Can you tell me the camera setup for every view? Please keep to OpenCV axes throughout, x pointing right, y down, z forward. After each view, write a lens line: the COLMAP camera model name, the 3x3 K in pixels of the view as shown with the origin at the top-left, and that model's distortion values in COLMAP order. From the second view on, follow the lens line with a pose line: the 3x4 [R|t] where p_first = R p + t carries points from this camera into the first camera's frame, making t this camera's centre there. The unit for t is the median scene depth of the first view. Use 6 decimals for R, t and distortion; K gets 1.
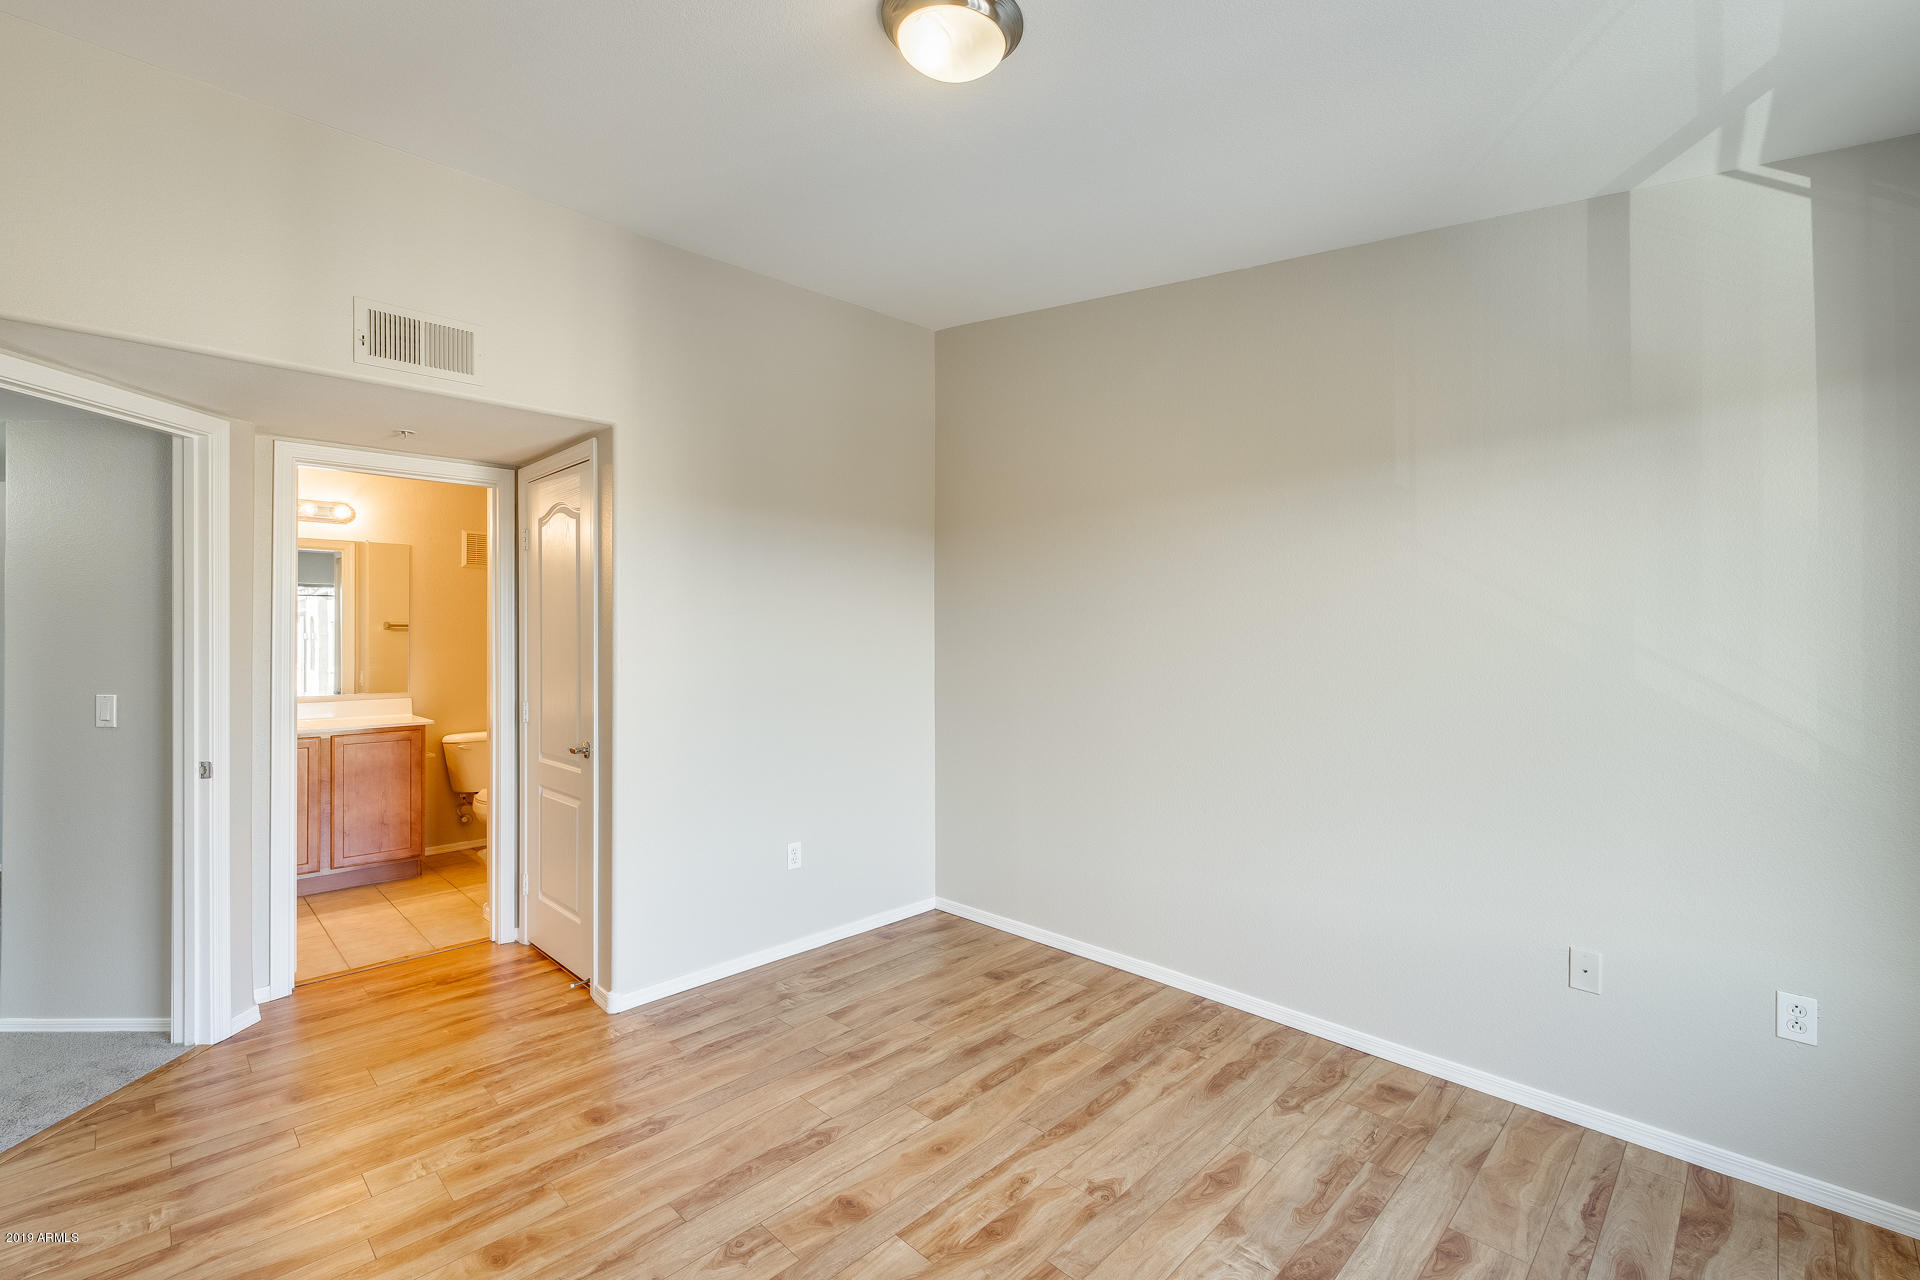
lens RADIAL K [[860.0, 0, 952.2], [0, 860.0, 658.2], [0, 0, 1]] dist [-0.000078, -0.000055]
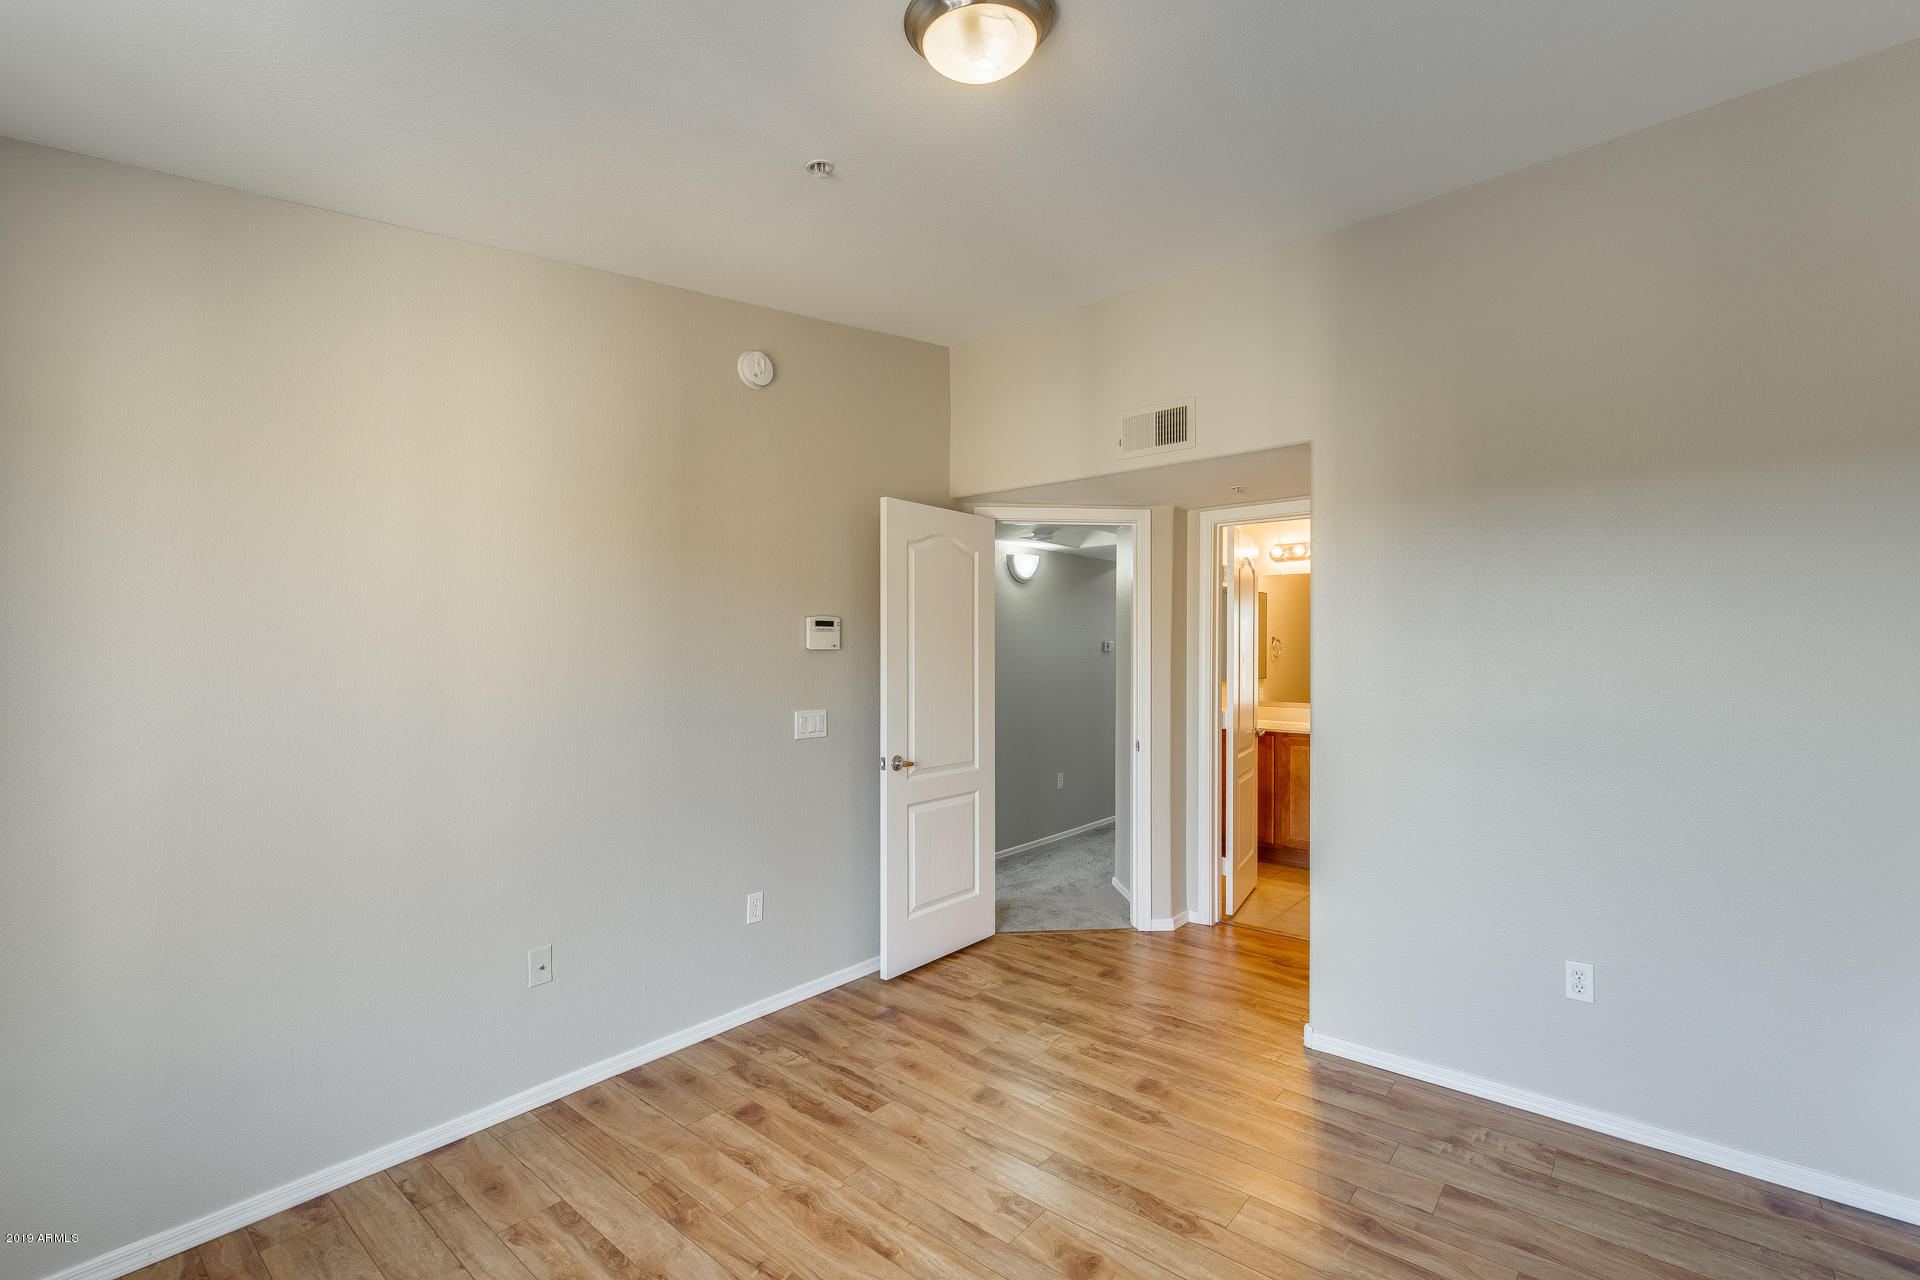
lens RADIAL K [[860.0, 0, 952.2], [0, 860.0, 658.2], [0, 0, 1]] dist [-0.000078, -0.000055]
pose [[0.055270, 0.009016, -0.998431, 0.610174], [-0.028229, 0.999574, 0.007464, -0.024130], [0.998072, 0.027772, 0.055501, 0.590378]]
